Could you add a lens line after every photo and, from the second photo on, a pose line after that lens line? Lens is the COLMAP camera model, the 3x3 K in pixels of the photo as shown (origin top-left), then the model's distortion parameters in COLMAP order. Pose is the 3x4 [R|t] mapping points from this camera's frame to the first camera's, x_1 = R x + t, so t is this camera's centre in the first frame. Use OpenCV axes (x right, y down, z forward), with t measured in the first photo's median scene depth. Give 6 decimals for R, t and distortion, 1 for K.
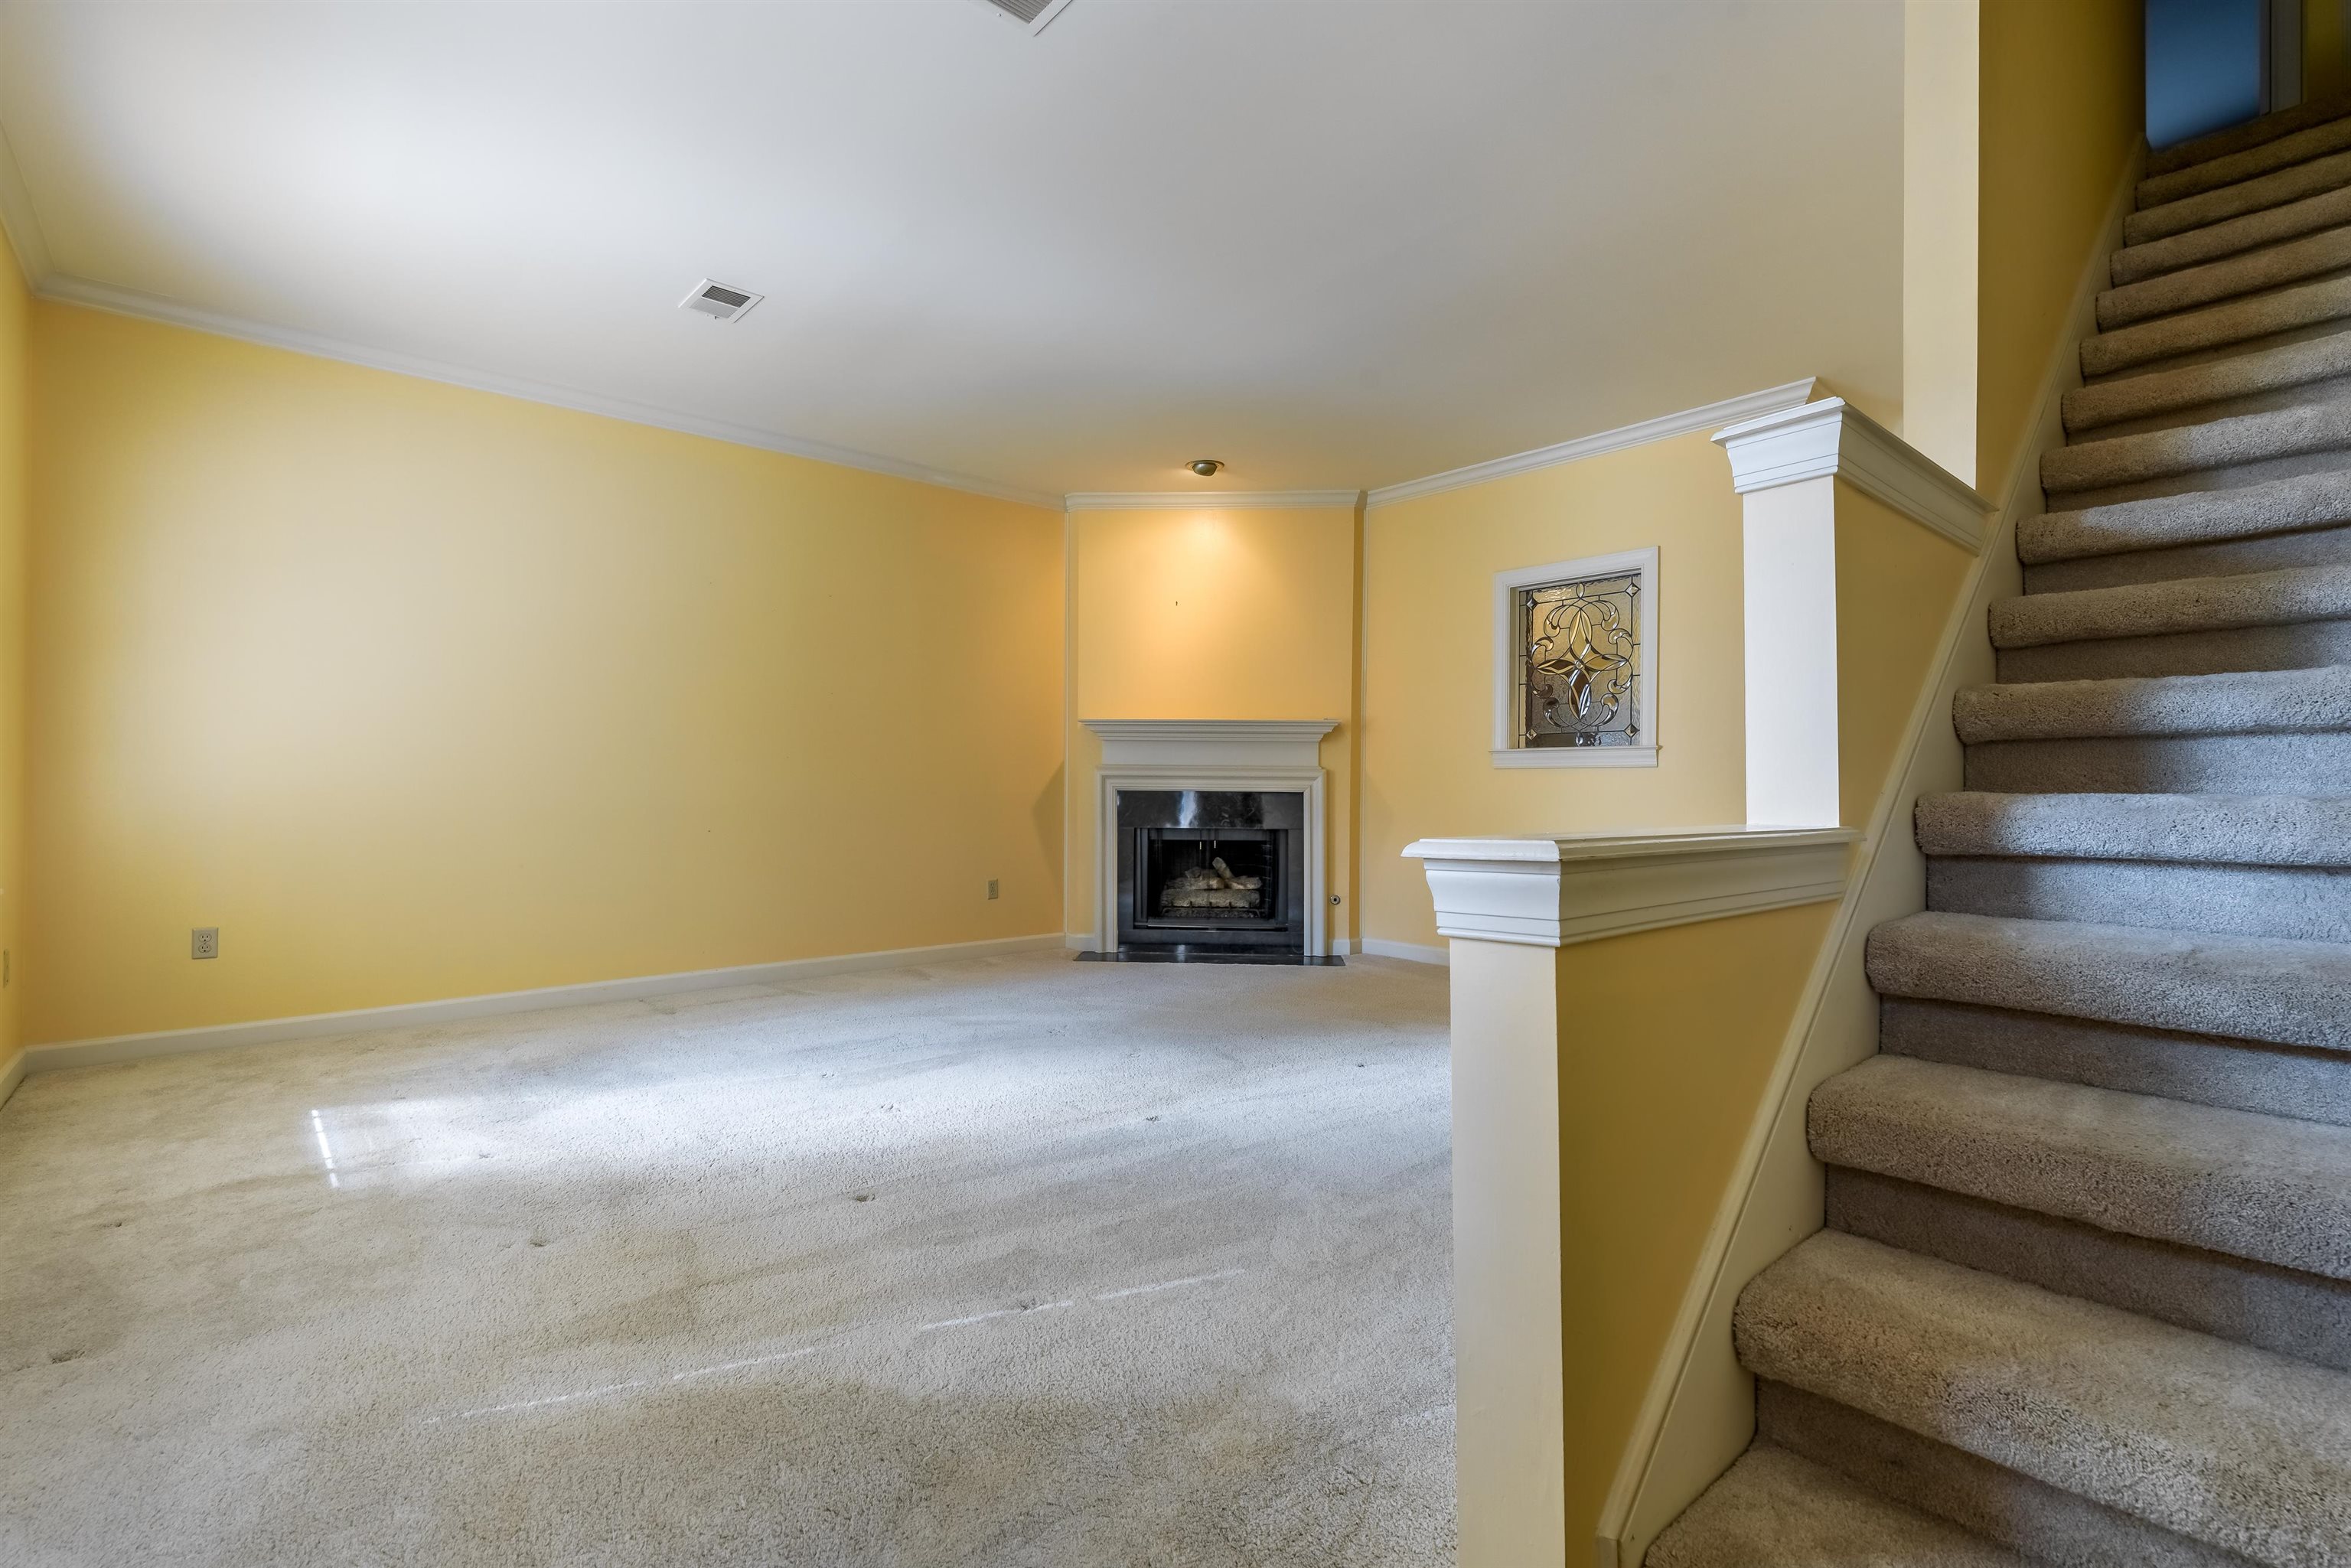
lens RADIAL K [[1097.1, 0, 1167.0], [0, 1097.1, 779.1], [0, 0, 1]] dist [-0.010224, 0.004483]
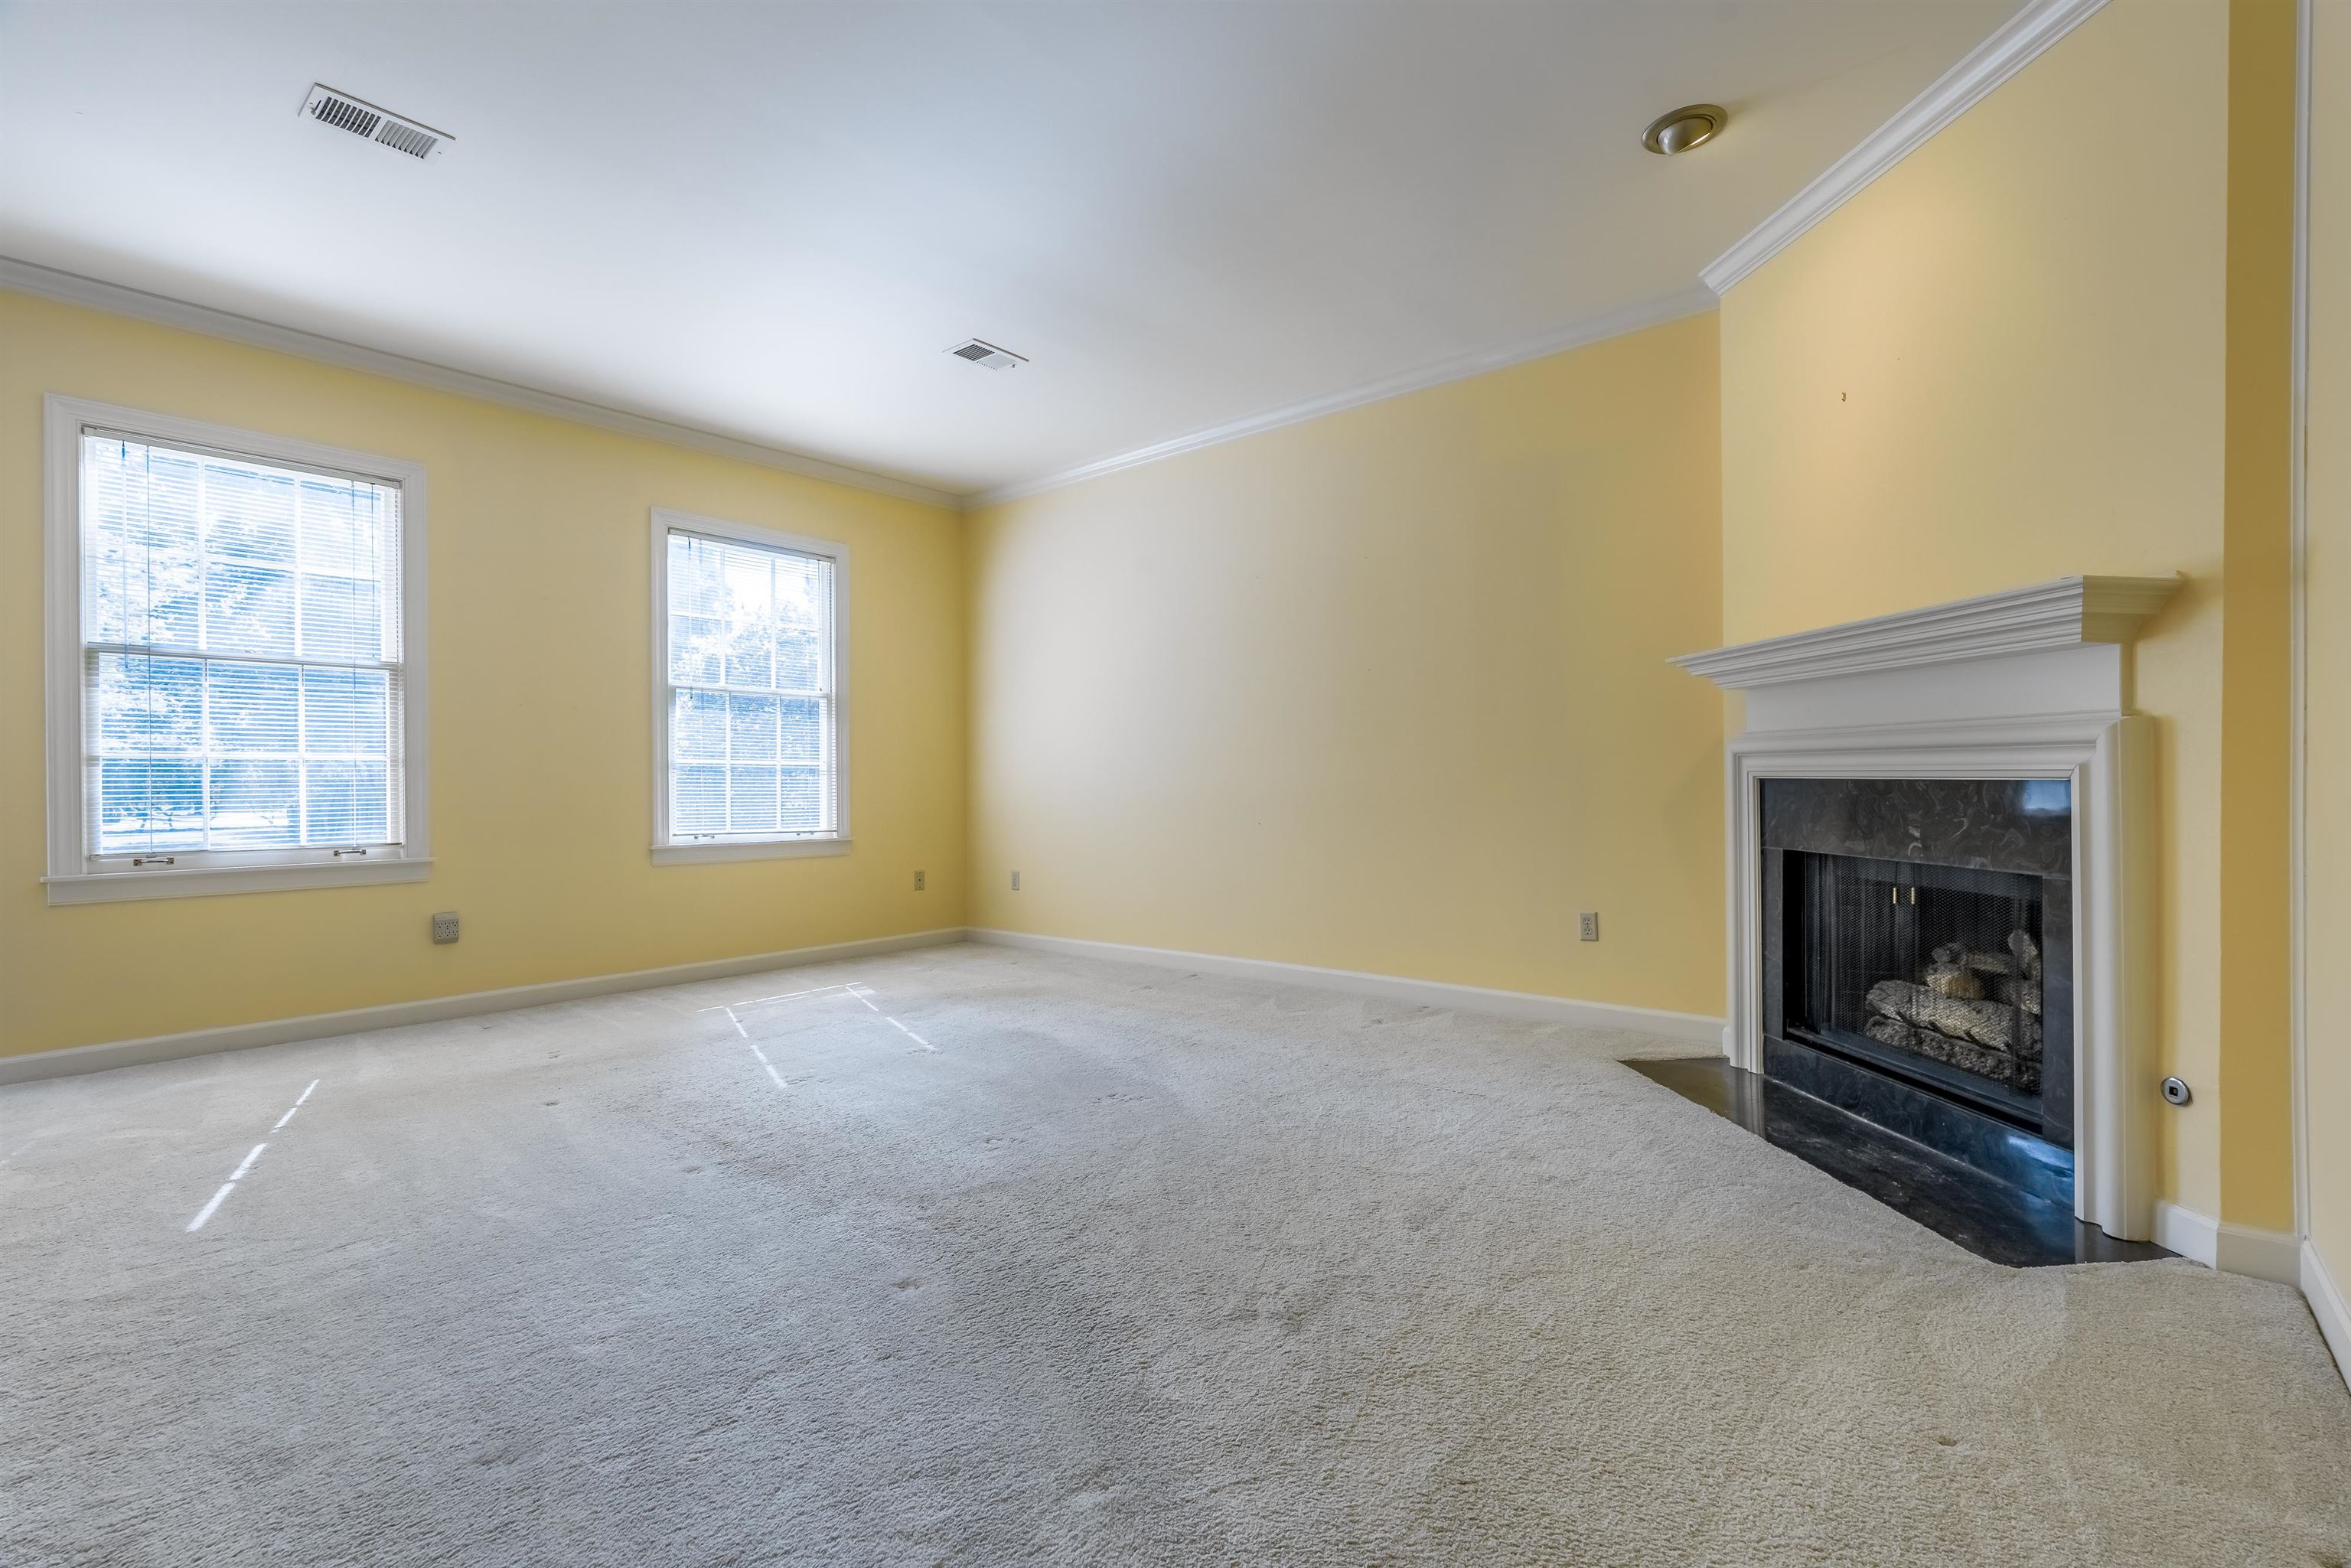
lens RADIAL K [[1097.1, 0, 1216.2], [0, 1097.1, 777.8], [0, 0, 1]] dist [-0.010224, 0.004483]
pose [[0.131359, -0.006130, -0.991316, 0.456751], [0.018305, 0.999825, -0.003757, 0.006940], [0.991166, -0.017653, 0.131448, 0.657325]]
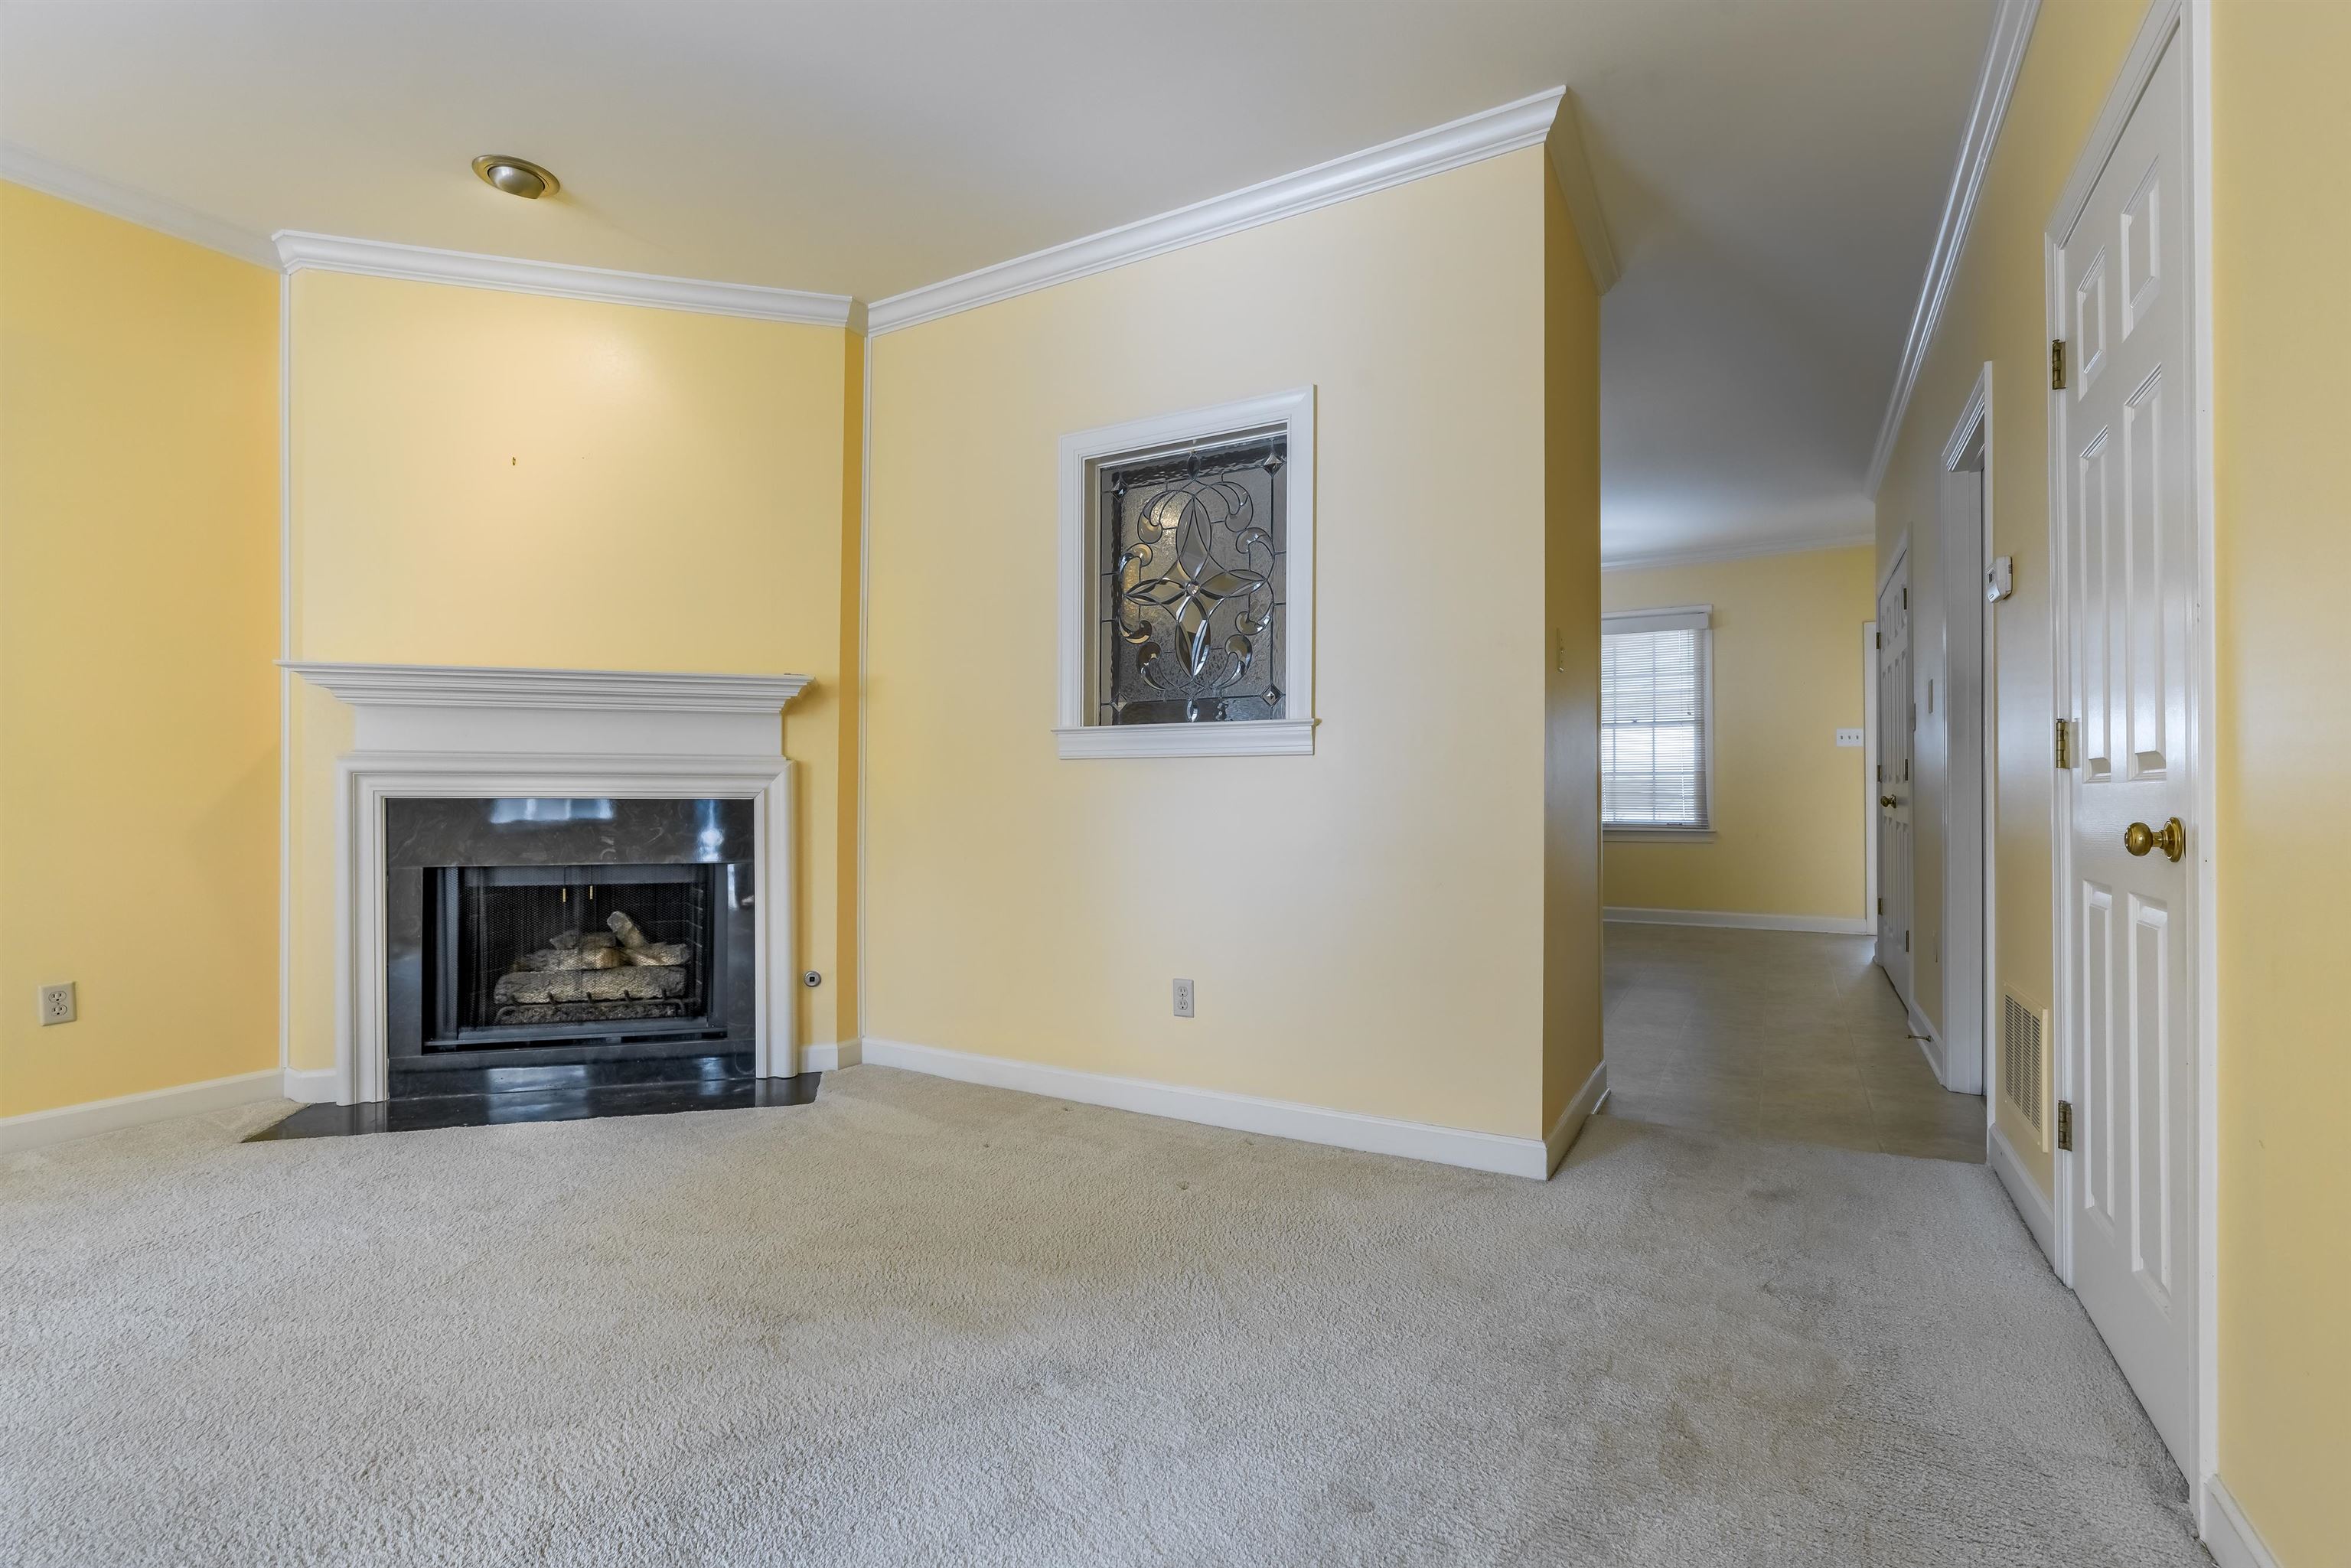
lens RADIAL K [[1097.1, 0, 1150.8], [0, 1097.1, 789.6], [0, 0, 1]] dist [-0.010224, 0.004483]
pose [[0.953735, -0.004285, 0.300619, 0.150653], [0.002648, 0.999979, 0.005855, 0.003732], [-0.300638, -0.004788, 0.953726, 0.375459]]
